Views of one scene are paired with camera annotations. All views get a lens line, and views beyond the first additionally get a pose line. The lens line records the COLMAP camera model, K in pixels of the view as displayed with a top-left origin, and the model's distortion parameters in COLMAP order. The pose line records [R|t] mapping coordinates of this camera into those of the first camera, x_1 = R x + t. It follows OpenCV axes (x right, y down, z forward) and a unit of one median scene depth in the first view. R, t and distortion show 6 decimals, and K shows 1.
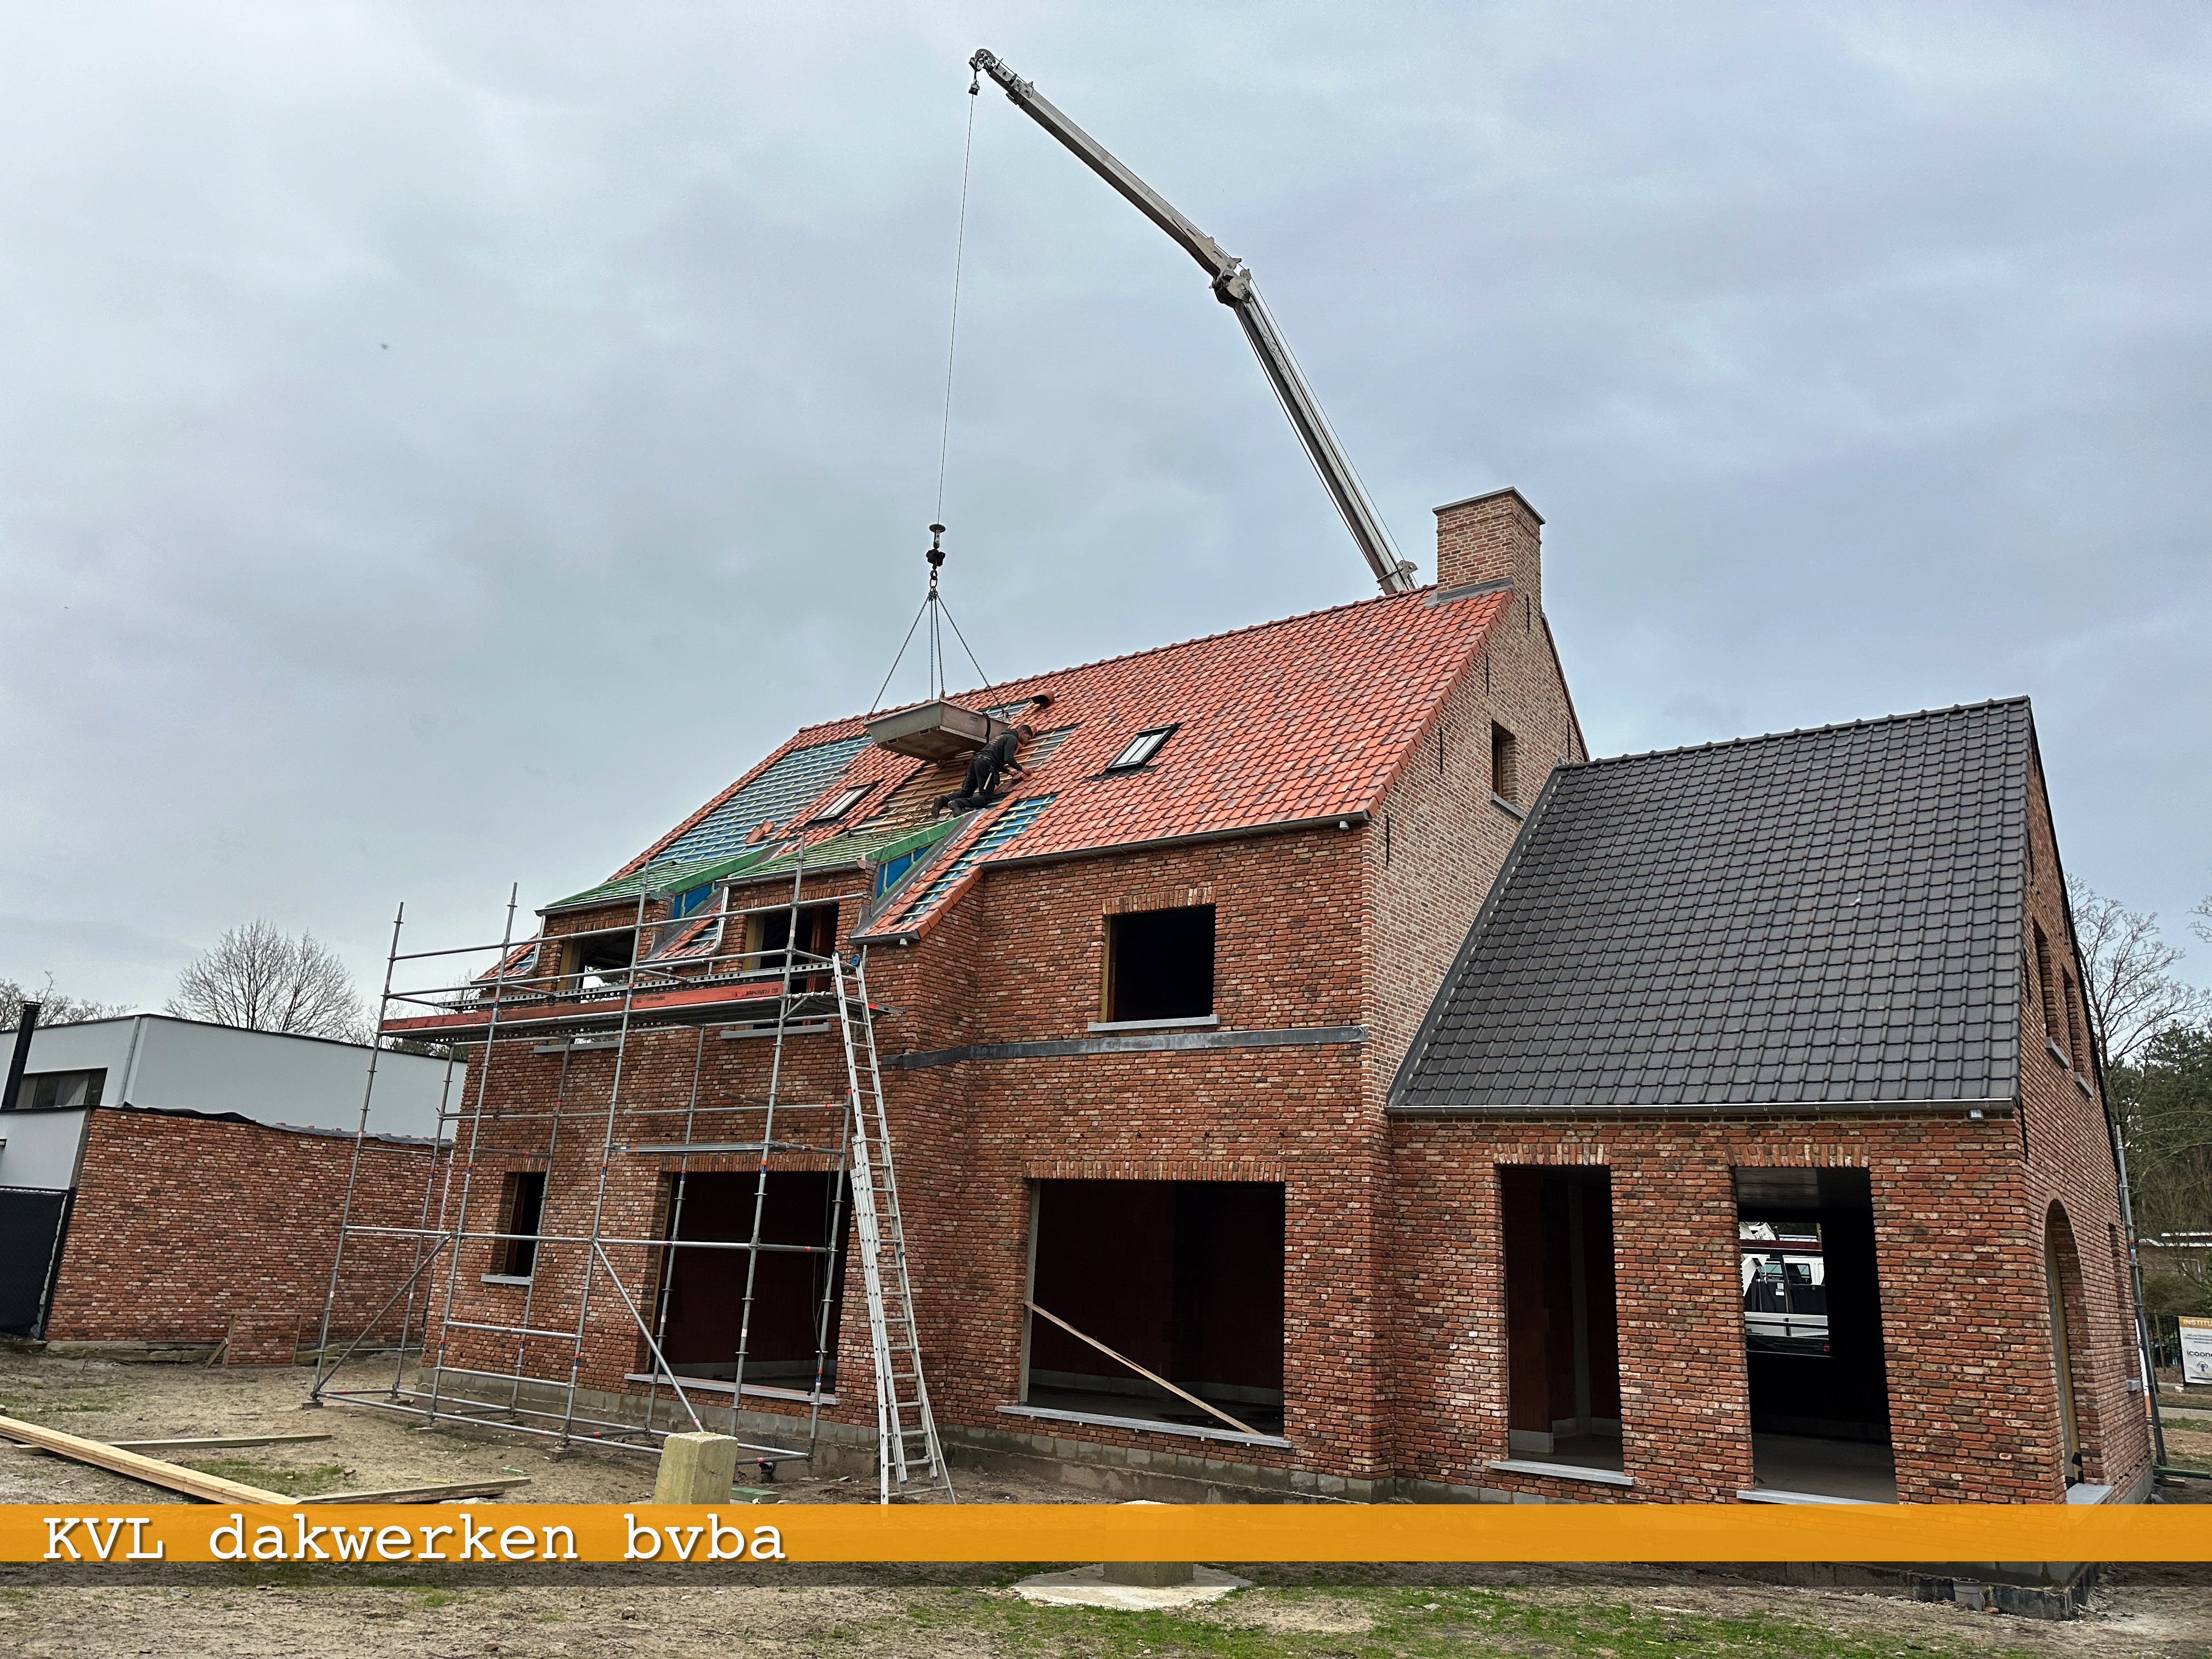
lens RADIAL K [[1542.9, 0, 1122.6], [0, 1542.9, 825.8], [0, 0, 1]] dist [0.064466, -0.076302]
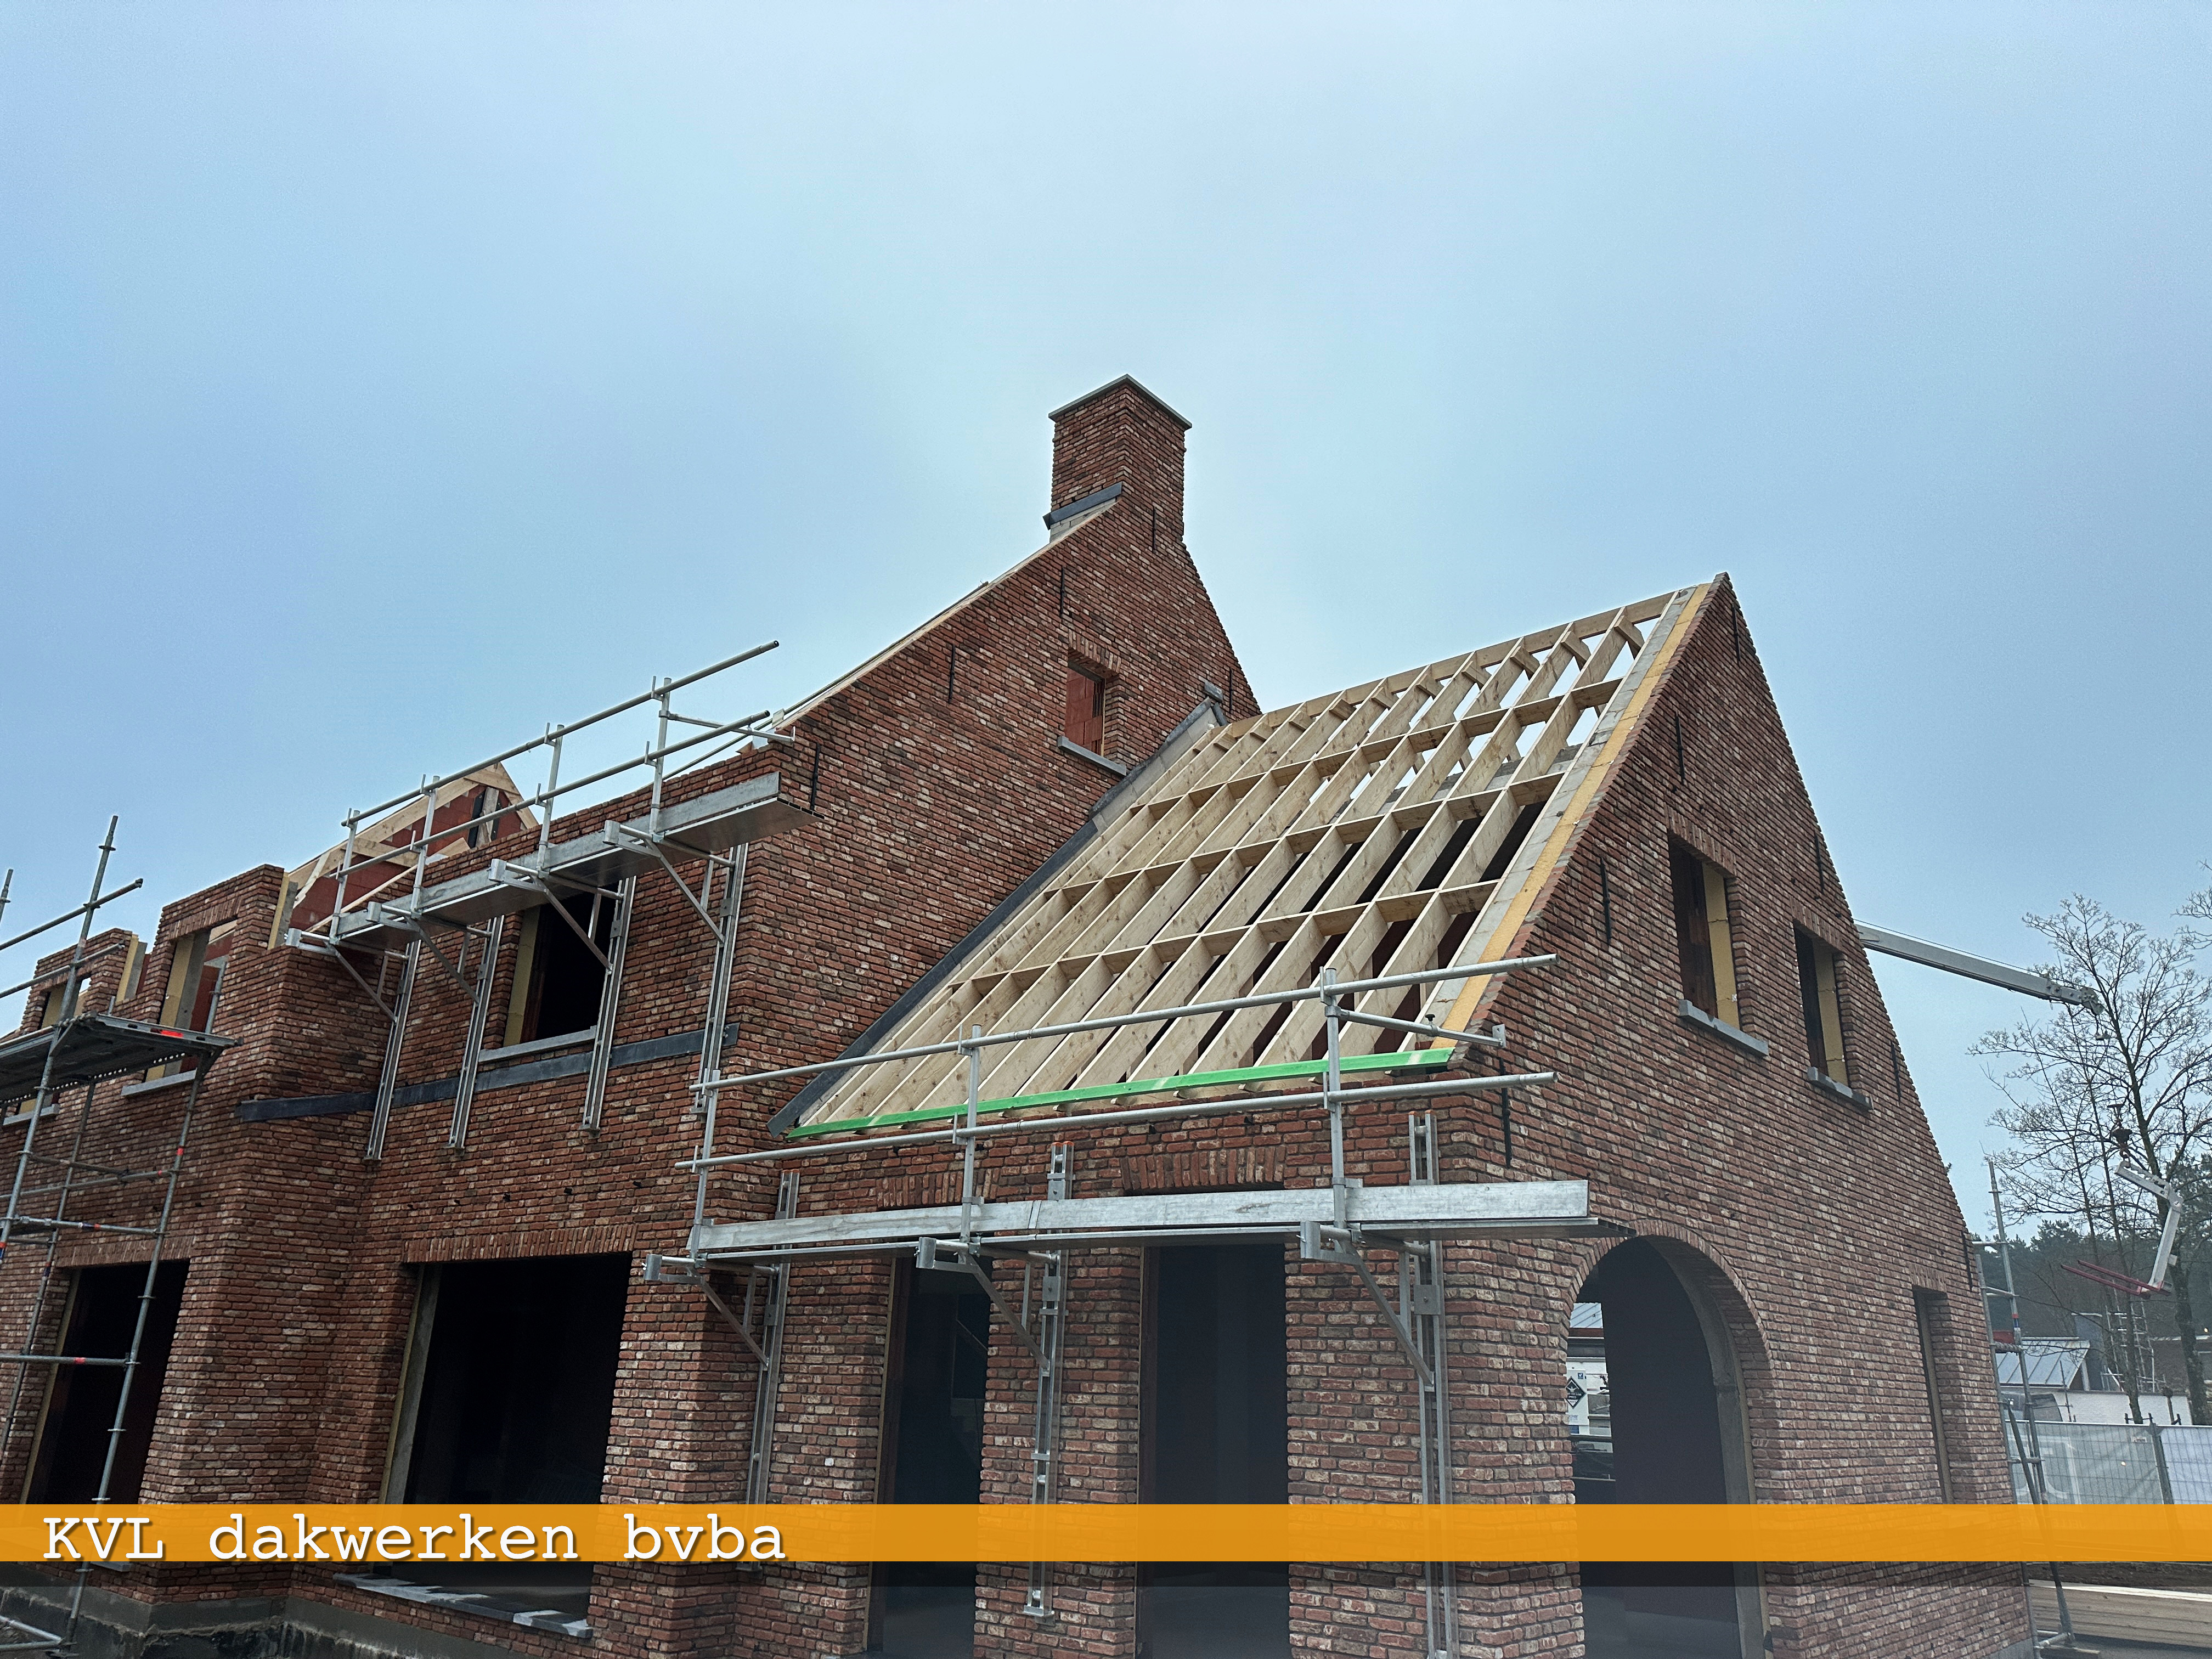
lens RADIAL K [[1542.9, 0, 1110.8], [0, 1542.9, 824.1], [0, 0, 1]] dist [0.064466, -0.076302]
pose [[0.996540, -0.044206, -0.070381, 0.347582], [0.038935, 0.996455, -0.074581, 0.087466], [0.073428, 0.071582, 0.994728, 0.262451]]
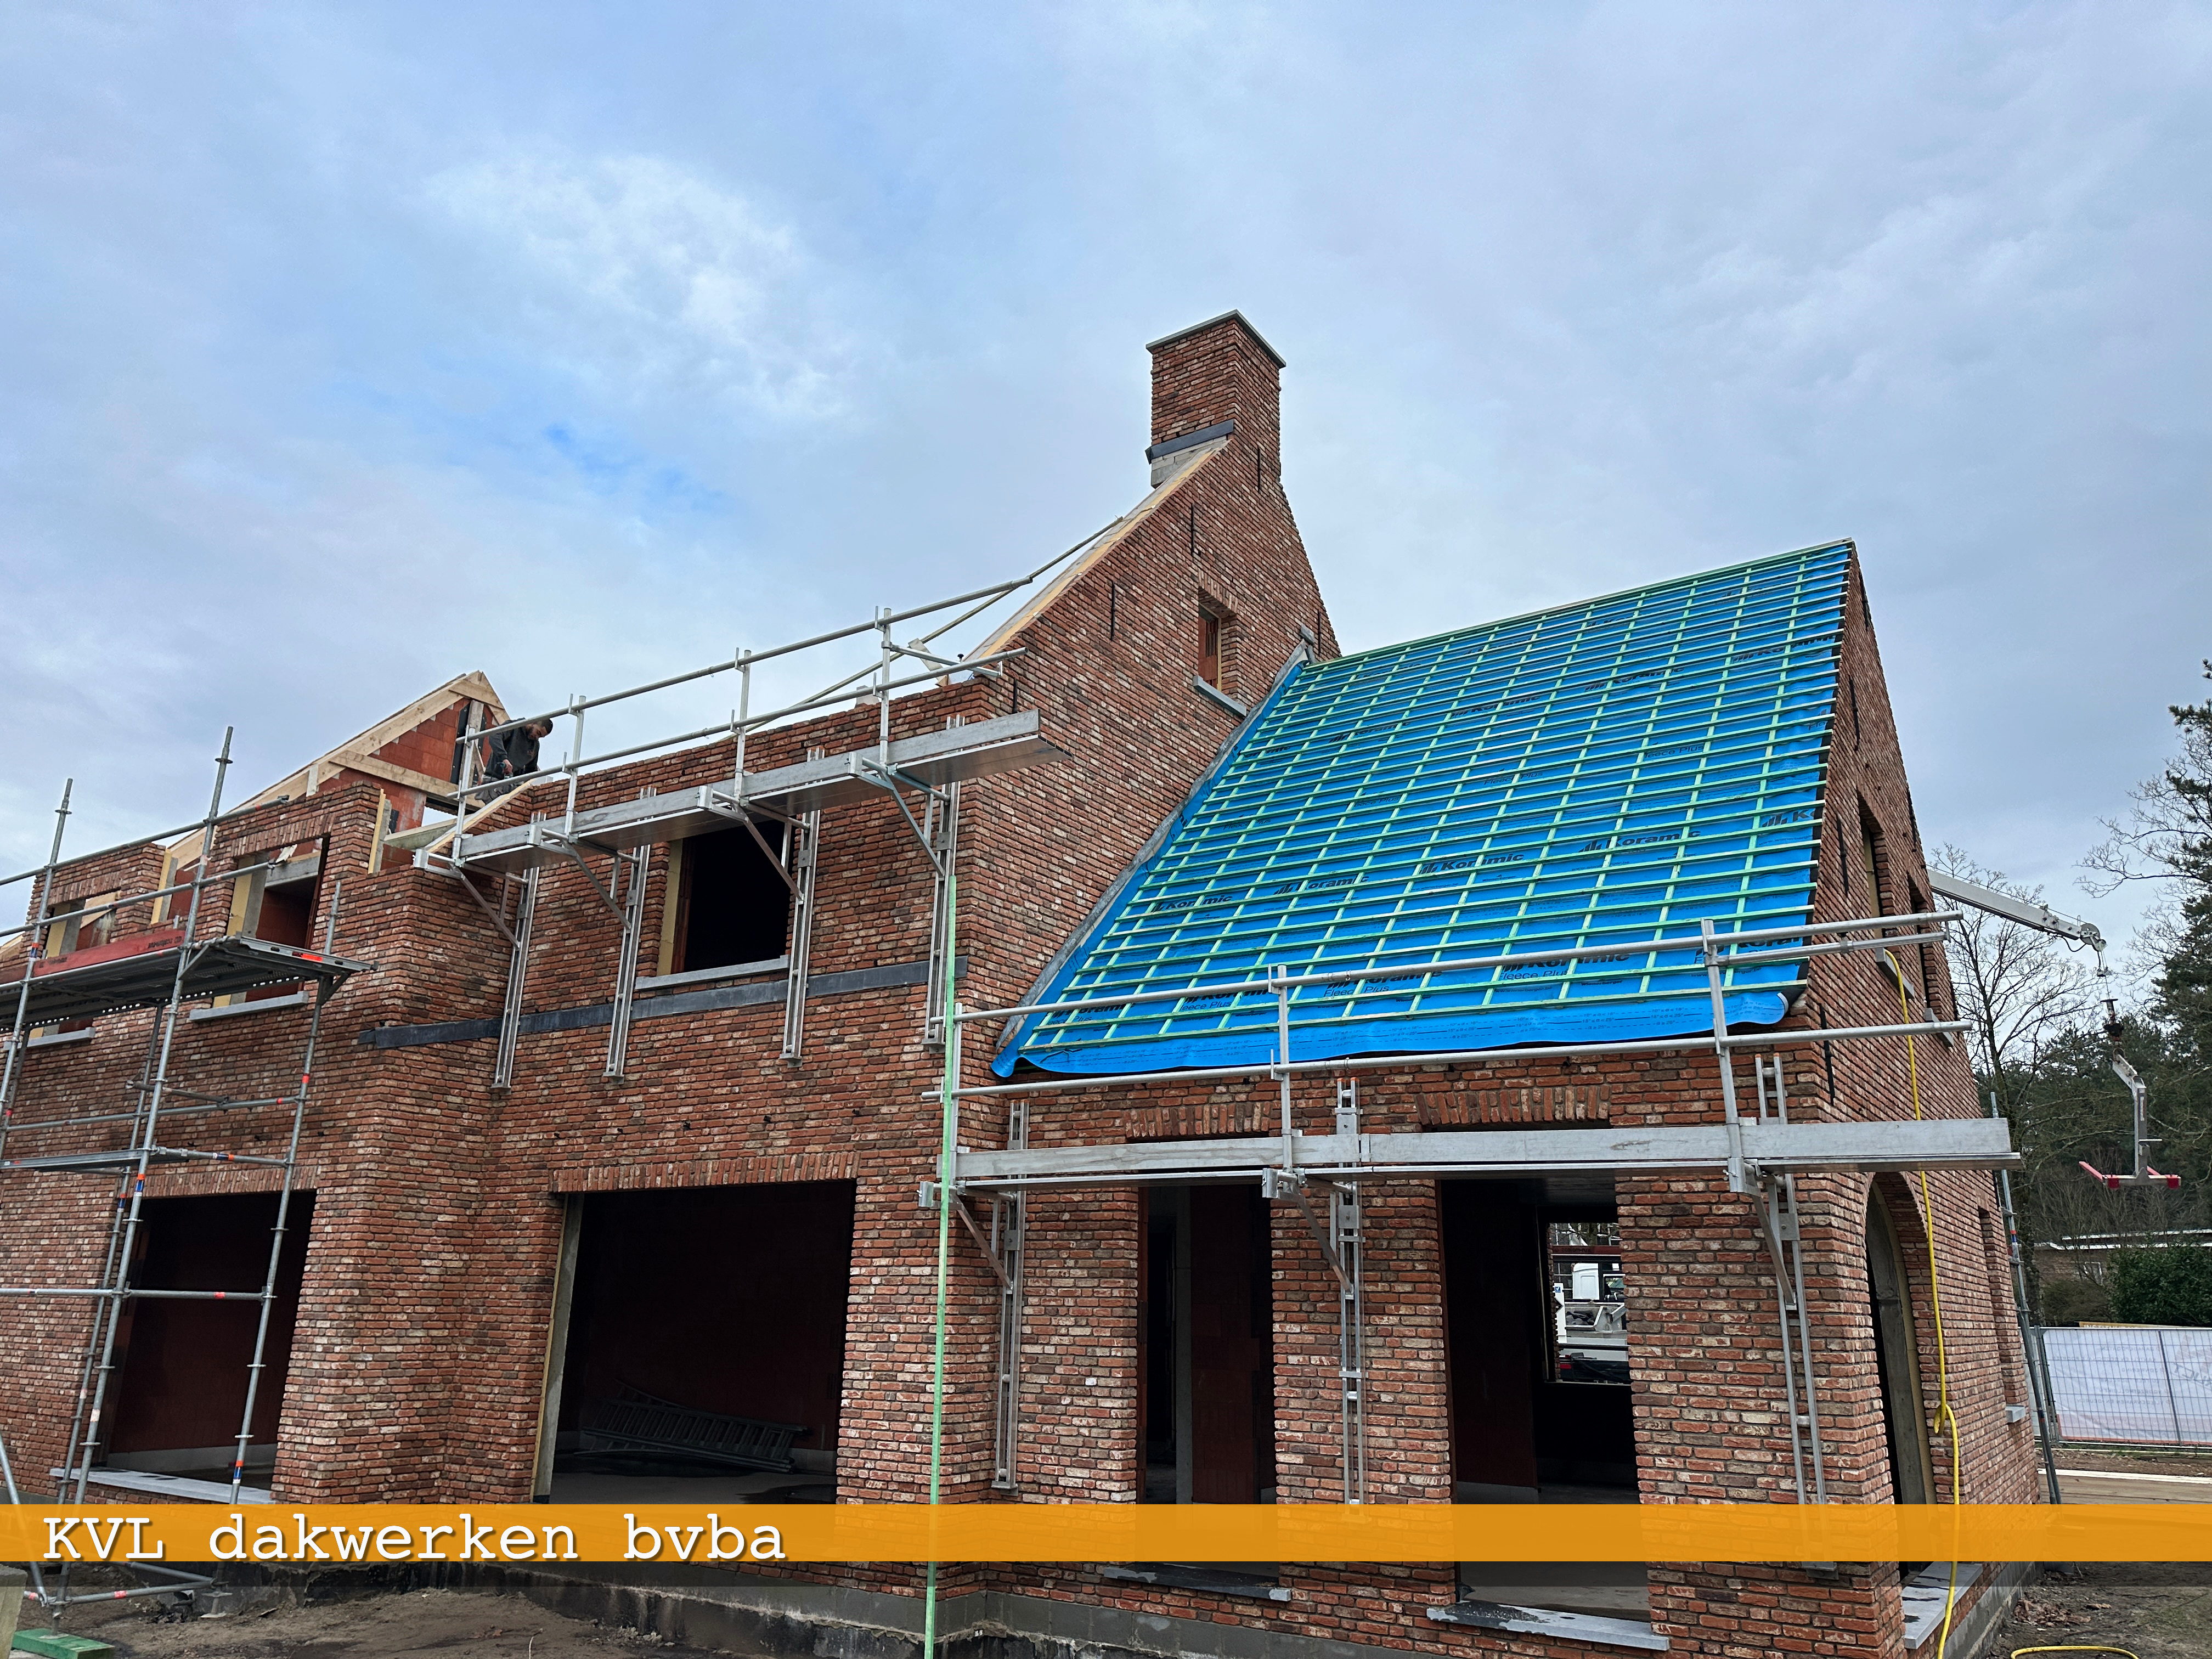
lens RADIAL K [[1542.9, 0, 1113.6], [0, 1542.9, 834.5], [0, 0, 1]] dist [0.064466, -0.076302]
pose [[0.998806, -0.018338, 0.045289, 0.176297], [0.019087, 0.999687, -0.016170, 0.076371], [-0.044979, 0.017015, 0.998843, 0.248466]]
